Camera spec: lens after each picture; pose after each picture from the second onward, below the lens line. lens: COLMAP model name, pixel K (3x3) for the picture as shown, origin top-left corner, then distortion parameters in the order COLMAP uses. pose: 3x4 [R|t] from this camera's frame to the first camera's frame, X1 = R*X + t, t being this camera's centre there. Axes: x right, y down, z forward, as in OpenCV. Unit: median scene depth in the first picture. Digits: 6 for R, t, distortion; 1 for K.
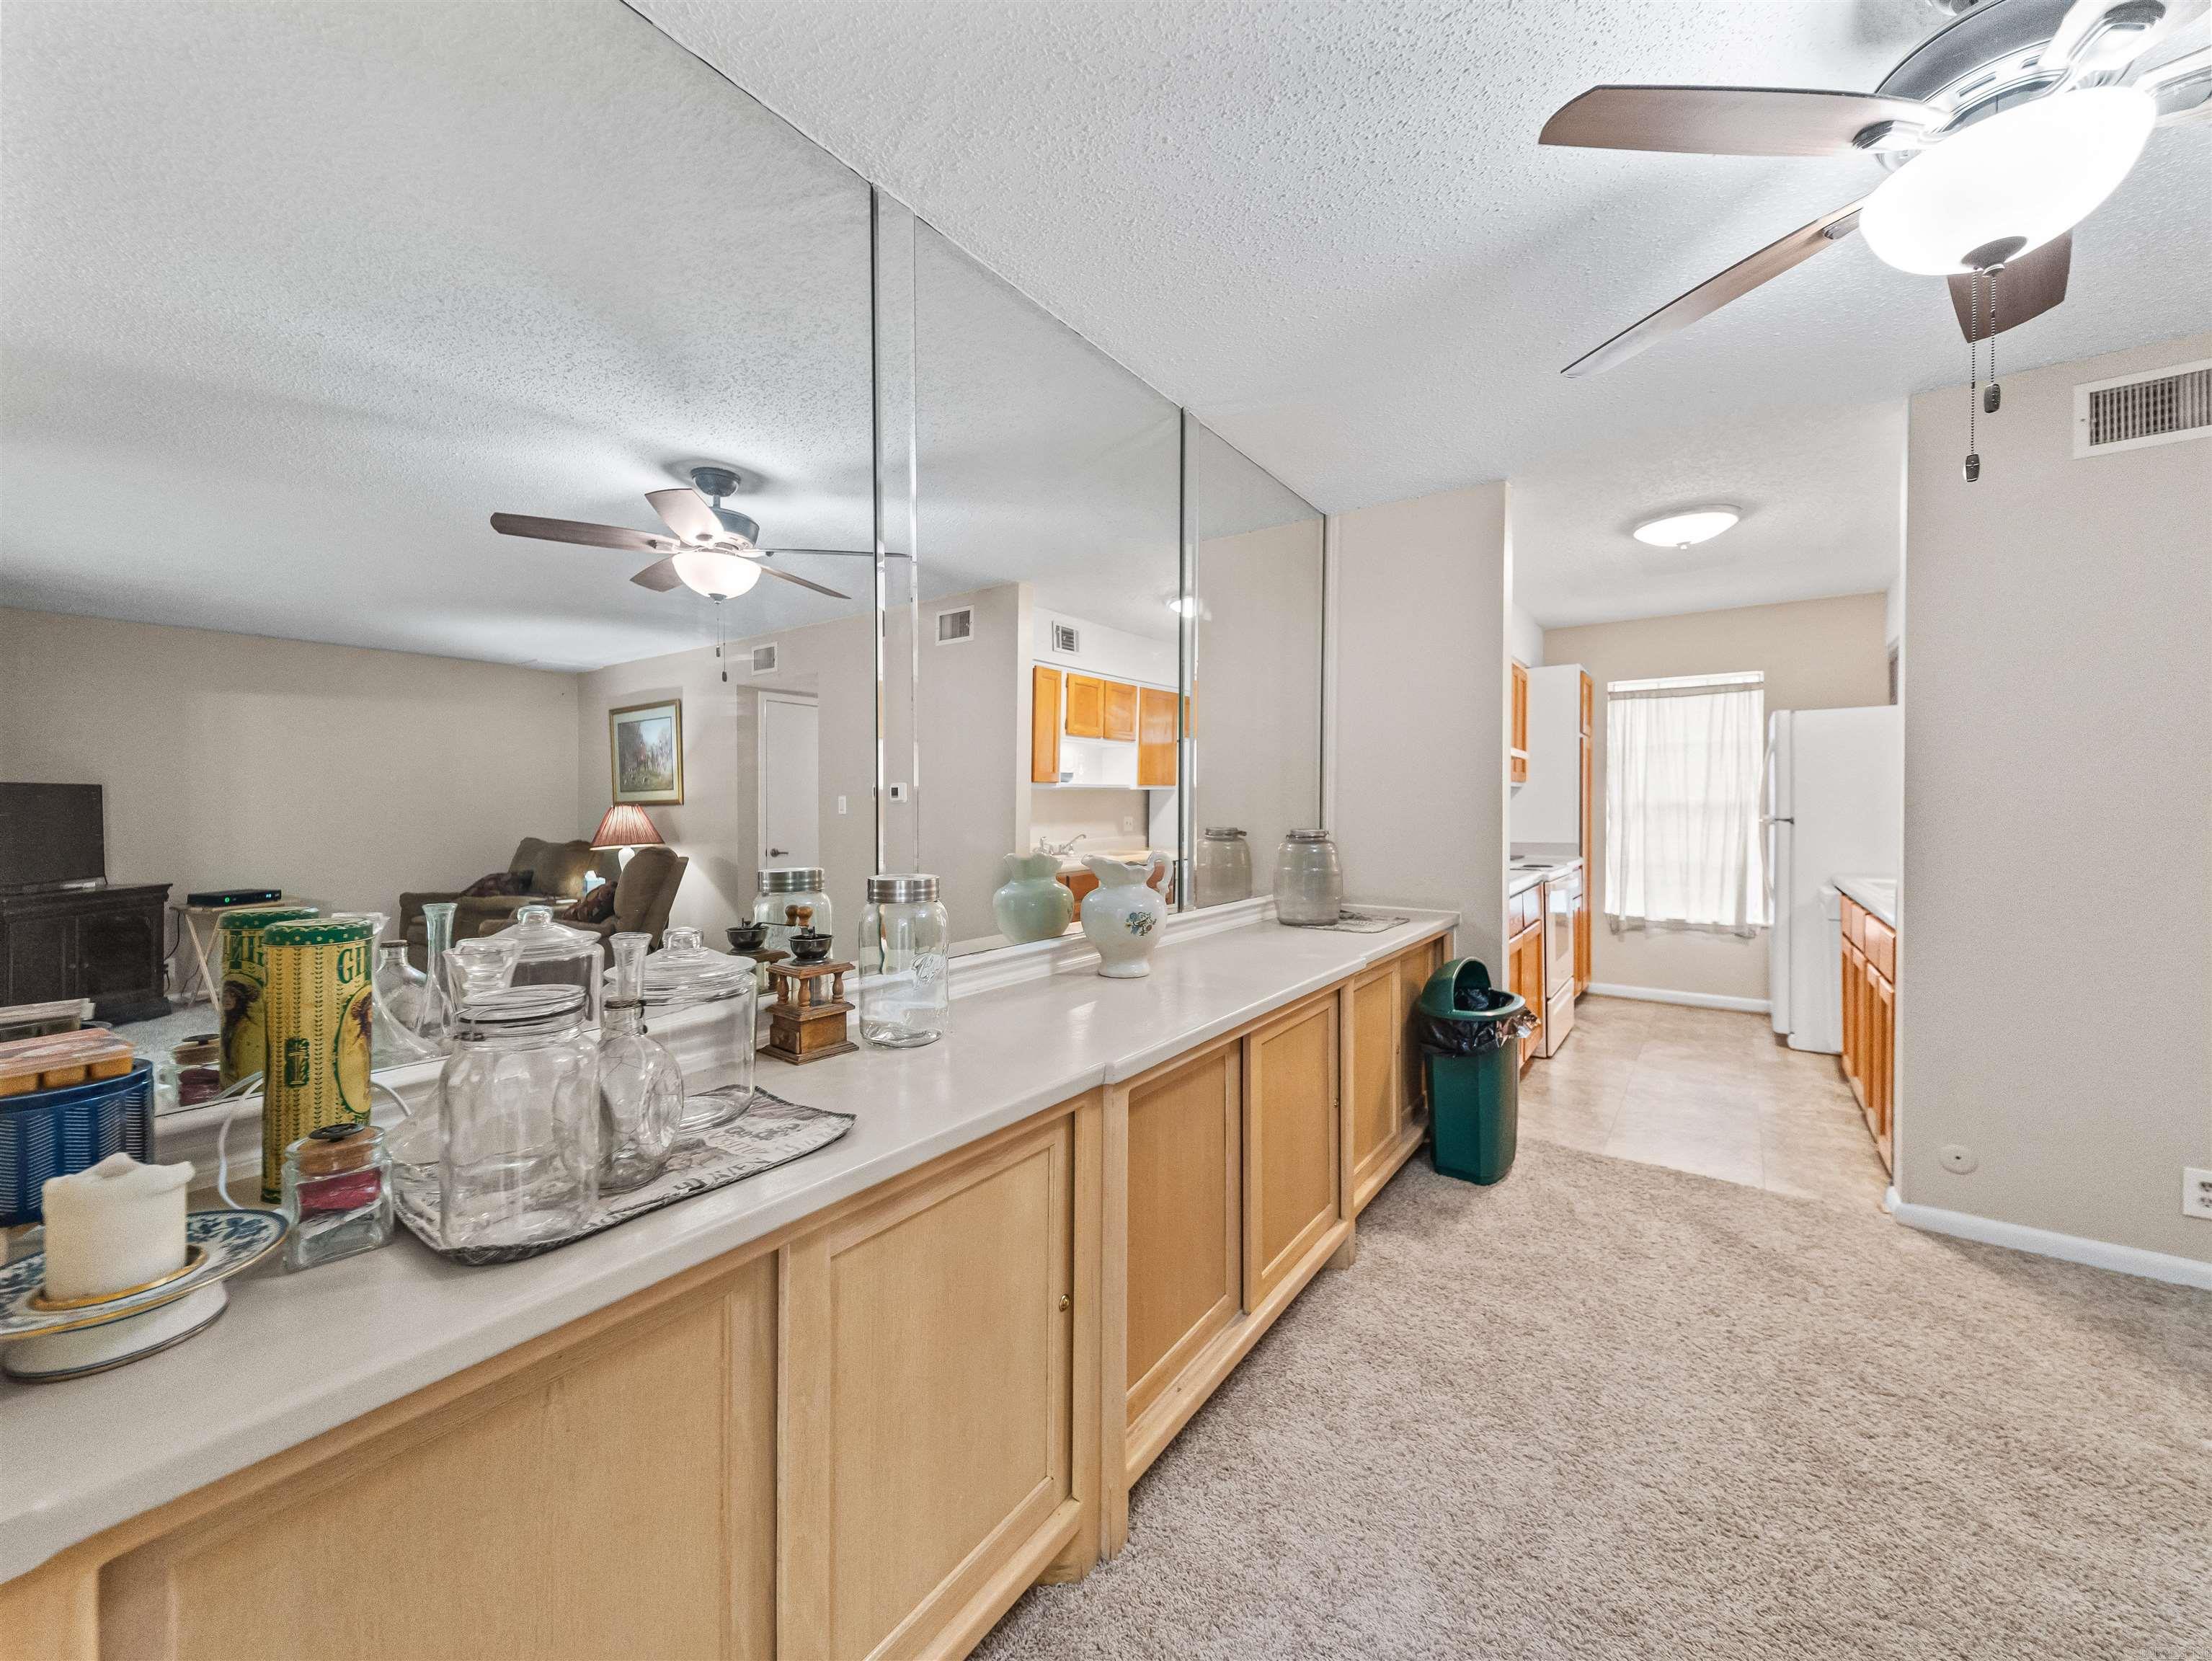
lens RADIAL K [[859.9, 0, 1093.5], [0, 859.9, 820.5], [0, 0, 1]] dist [0.027141, -0.008621]
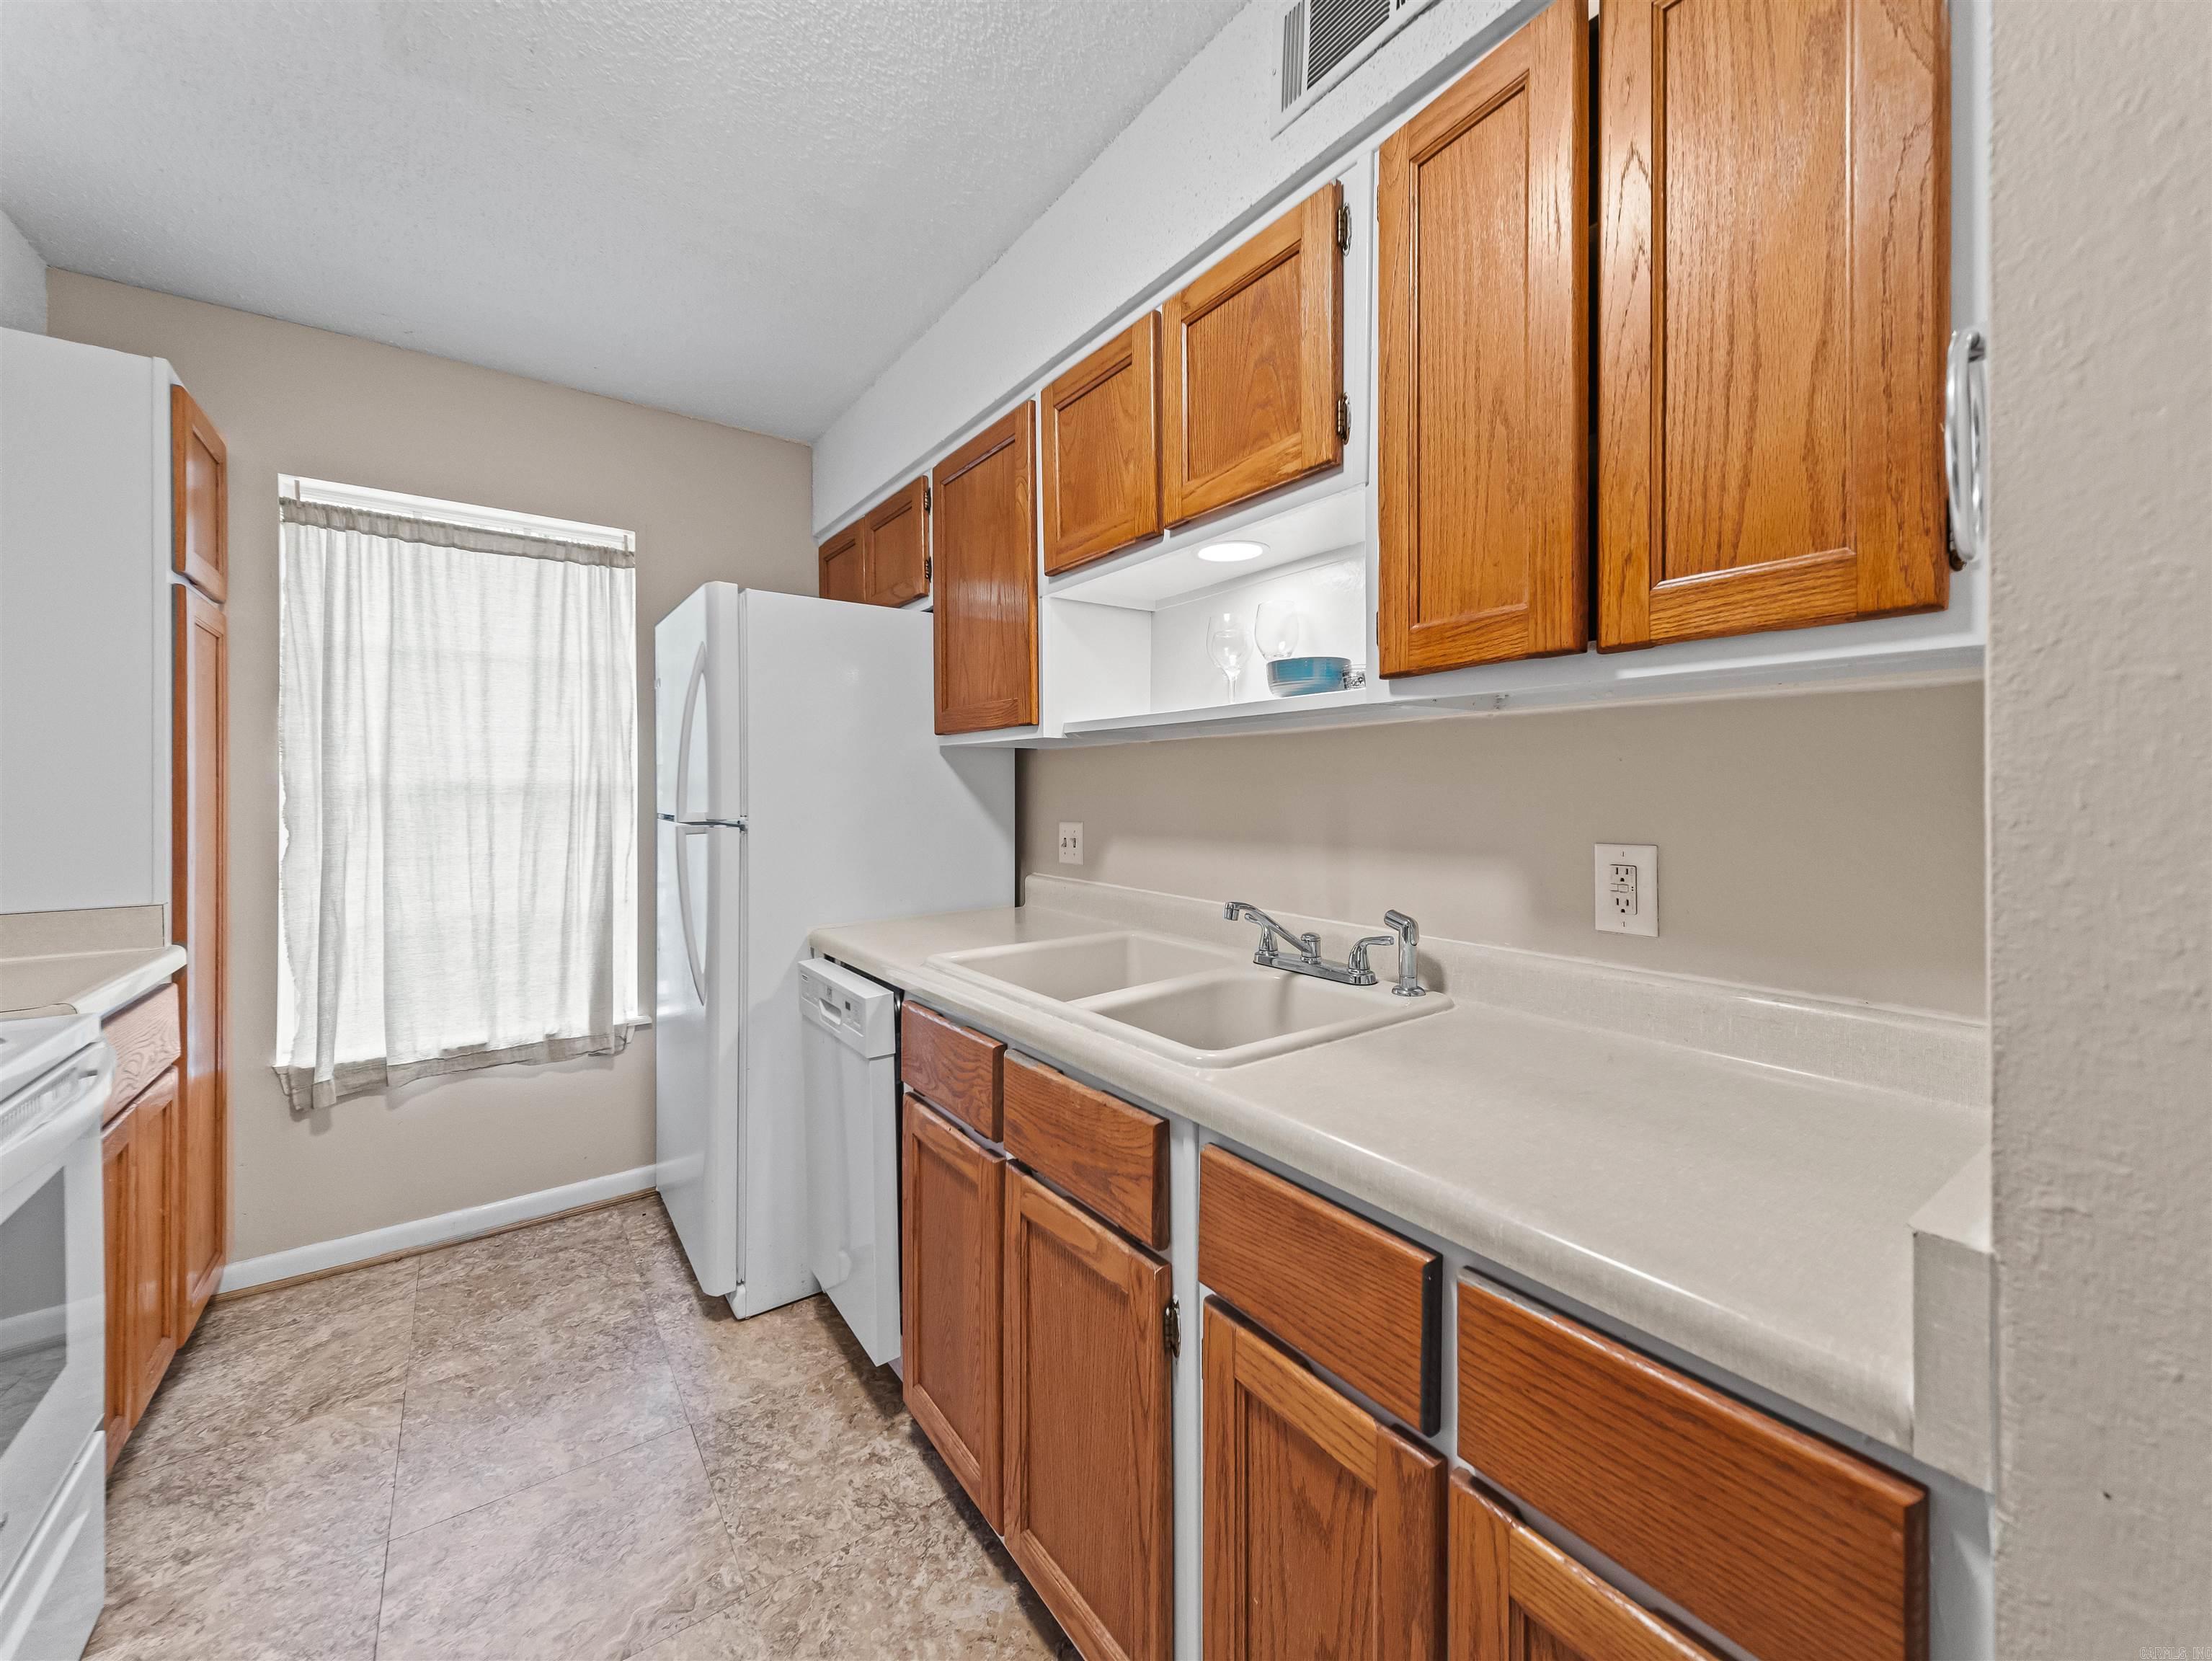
lens RADIAL K [[859.9, 0, 1108.3], [0, 859.9, 792.7], [0, 0, 1]] dist [0.027141, -0.008621]
pose [[0.289167, 0.002600, 0.957275, 0.385952], [0.010361, 0.999929, -0.005846, -0.011434], [-0.957222, 0.011608, 0.289120, 0.632232]]
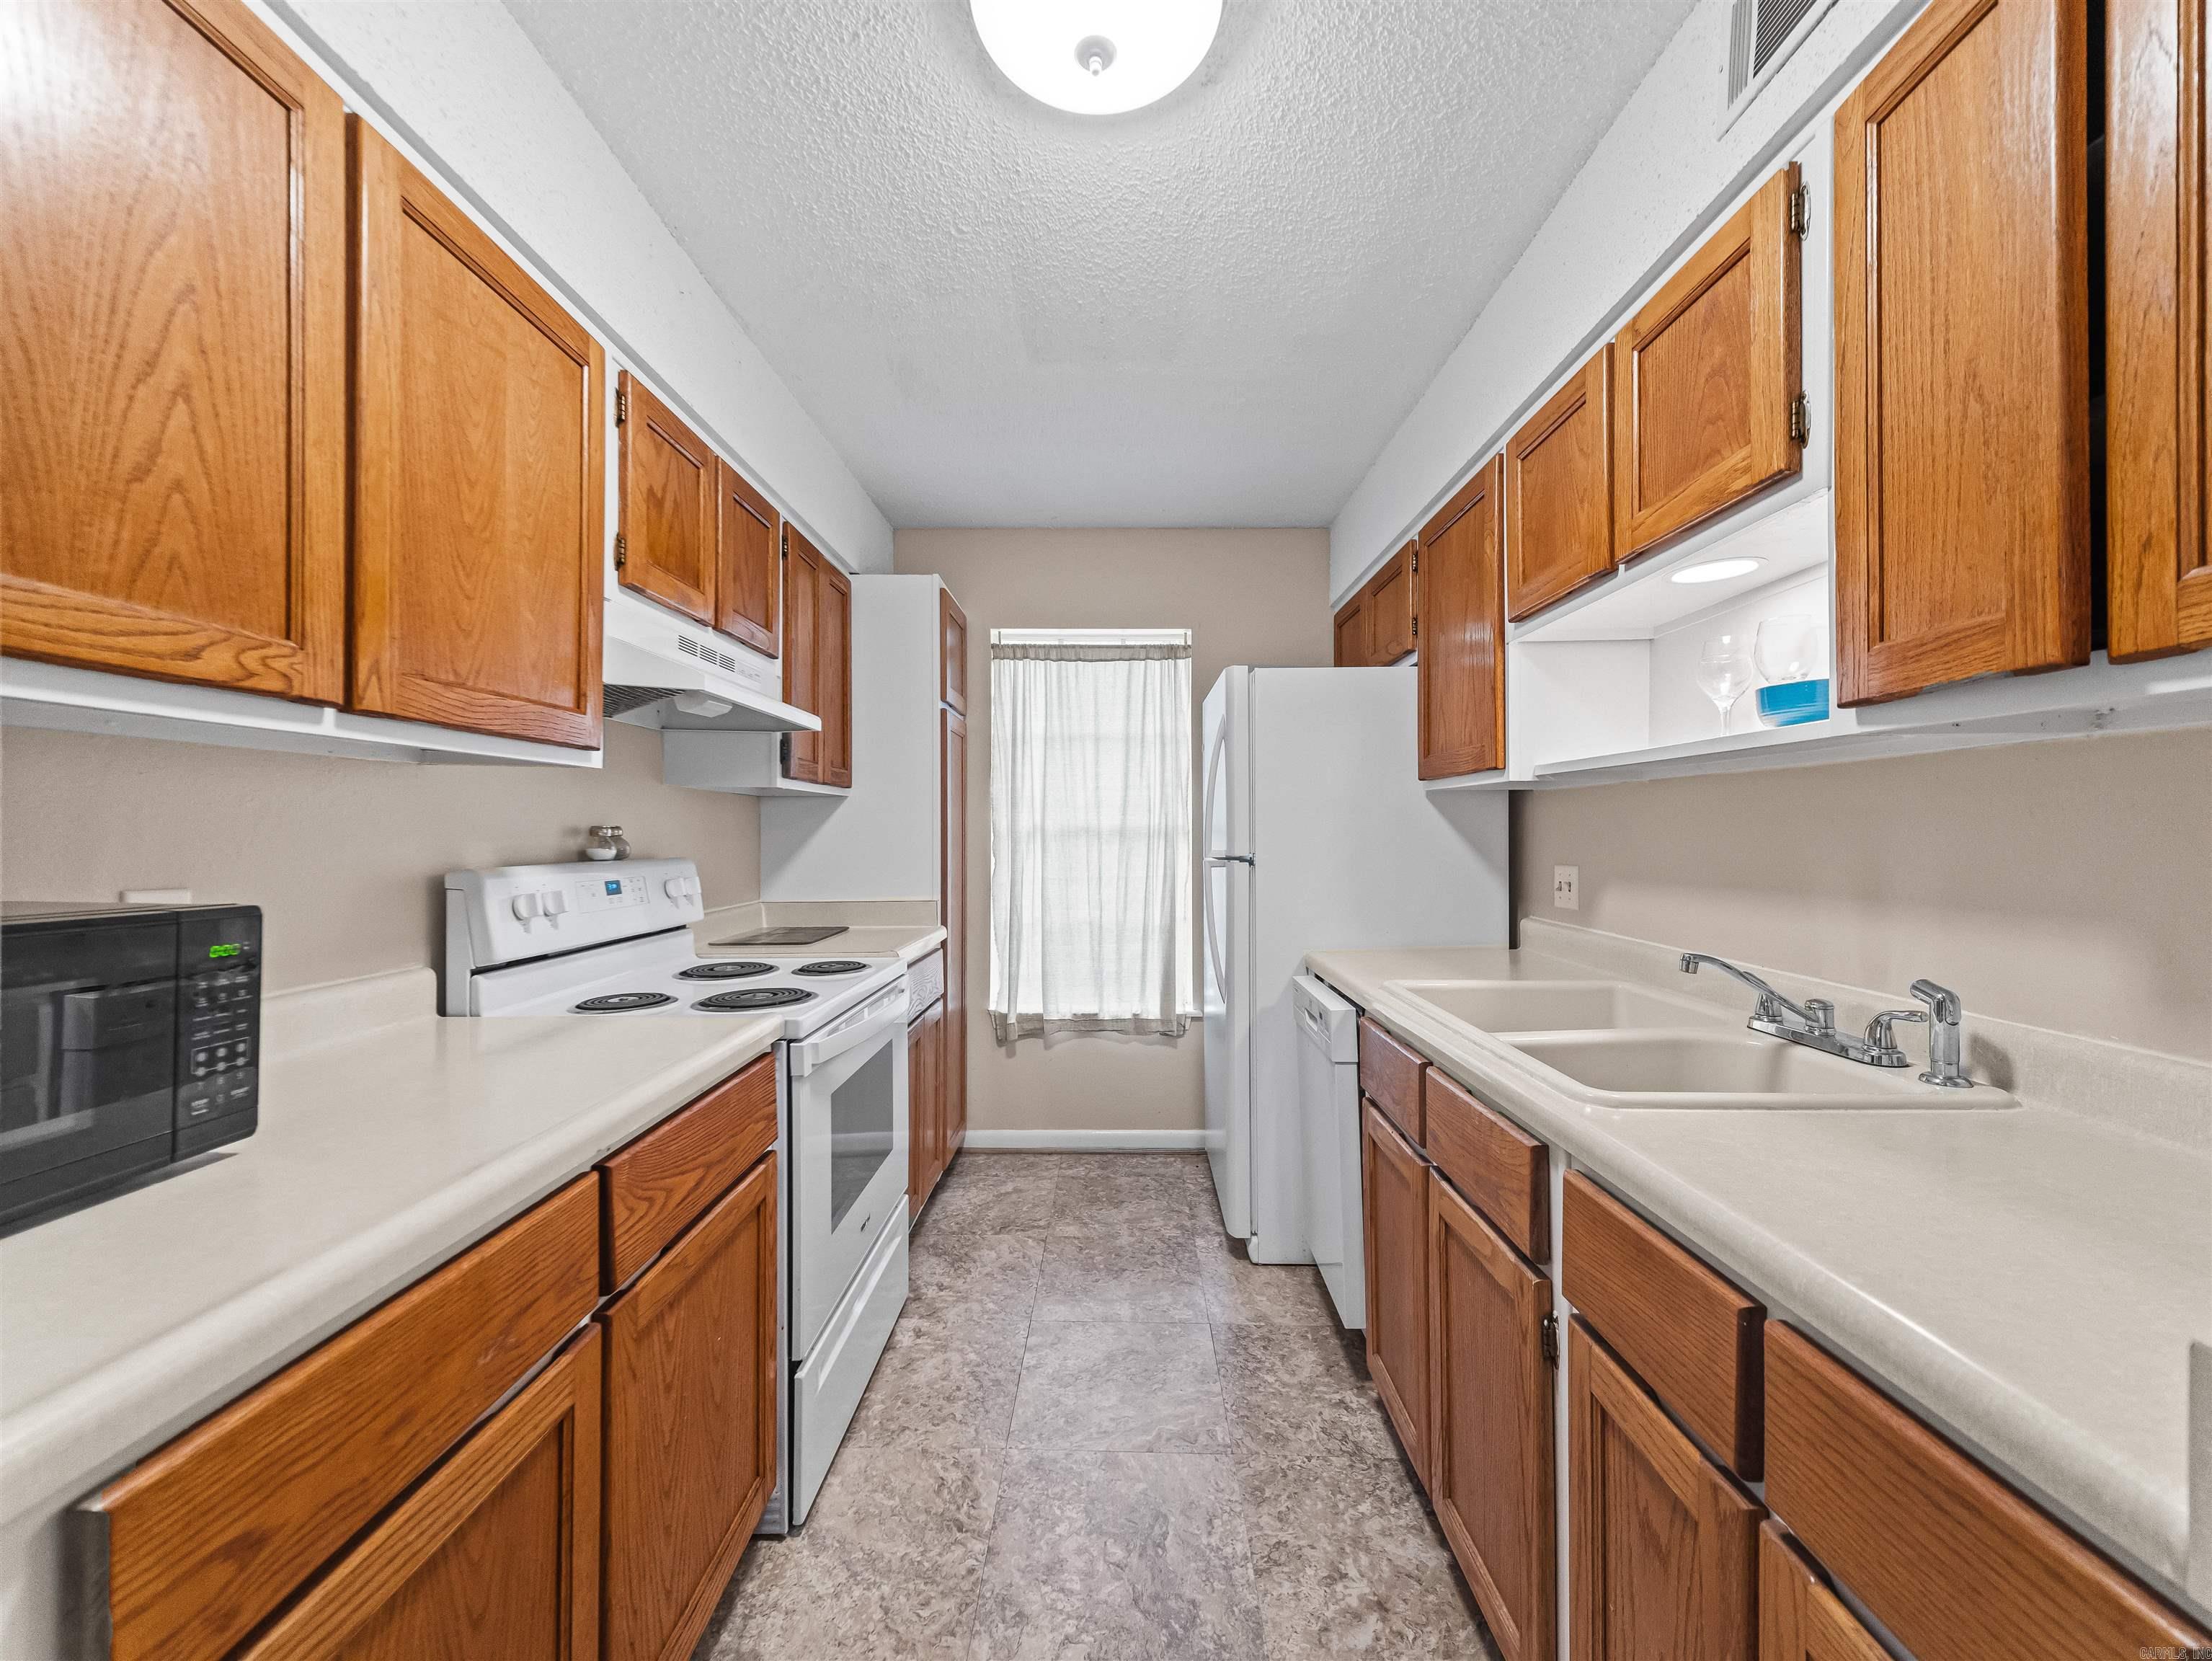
lens RADIAL K [[859.9, 0, 1111.1], [0, 859.9, 829.8], [0, 0, 1]] dist [0.027141, -0.008621]
pose [[0.808213, 0.003540, 0.588879, 0.365244], [0.005458, 0.999894, -0.013502, -0.012080], [-0.588865, 0.014127, 0.808108, 0.555519]]
